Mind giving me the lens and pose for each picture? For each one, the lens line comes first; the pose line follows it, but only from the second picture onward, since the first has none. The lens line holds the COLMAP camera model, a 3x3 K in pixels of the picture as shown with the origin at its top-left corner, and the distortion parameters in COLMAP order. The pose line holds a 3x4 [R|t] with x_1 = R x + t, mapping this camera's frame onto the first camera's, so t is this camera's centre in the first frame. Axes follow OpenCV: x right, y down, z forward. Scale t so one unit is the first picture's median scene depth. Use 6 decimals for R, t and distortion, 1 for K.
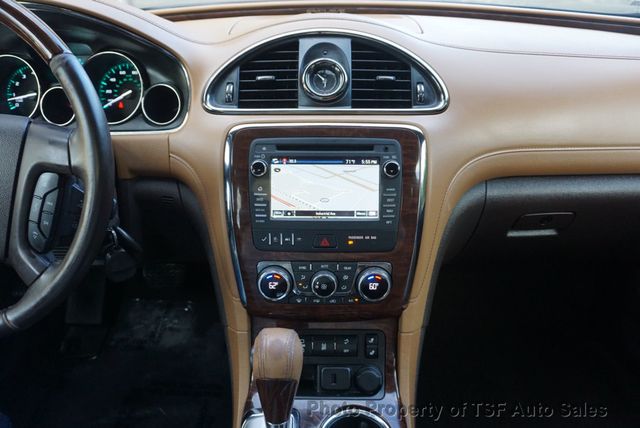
lens RADIAL K [[416.7, 0, 320.0], [0, 416.7, 214.0], [0, 0, 1]] dist [-0.007457, -0.001668]
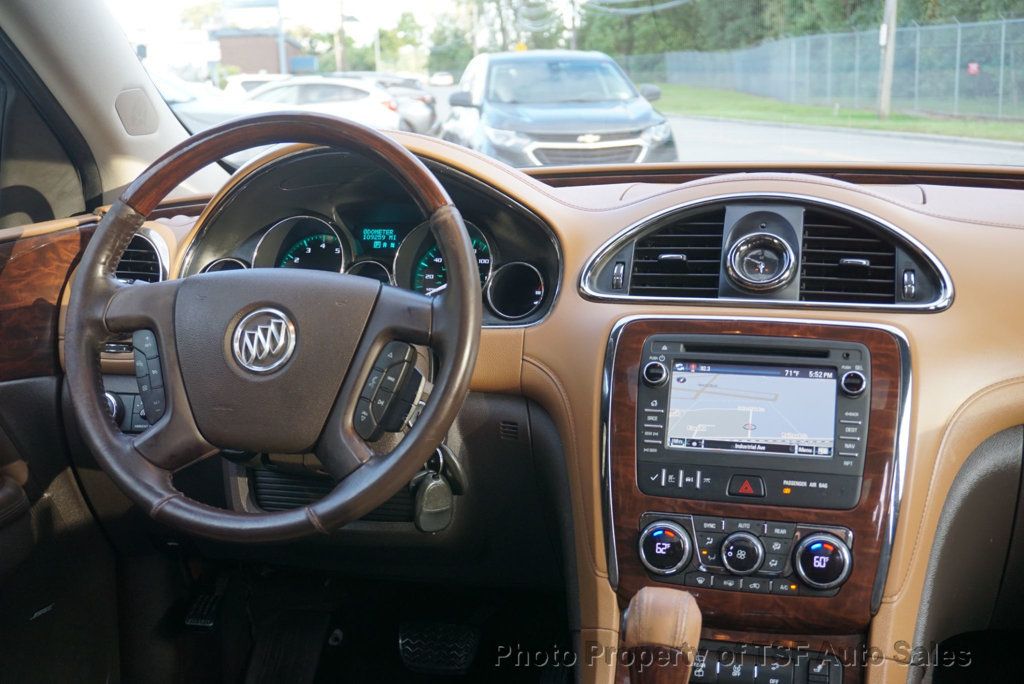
lens RADIAL K [[1245.4, 0, 512.0], [0, 1245.4, 342.0], [0, 0, 1]] dist [0.023020, 0.011186]
pose [[0.973942, 0.045351, -0.222218, 0.077476], [-0.114092, 0.944770, -0.307235, 0.492964], [0.196012, 0.324583, 0.925325, -0.957290]]
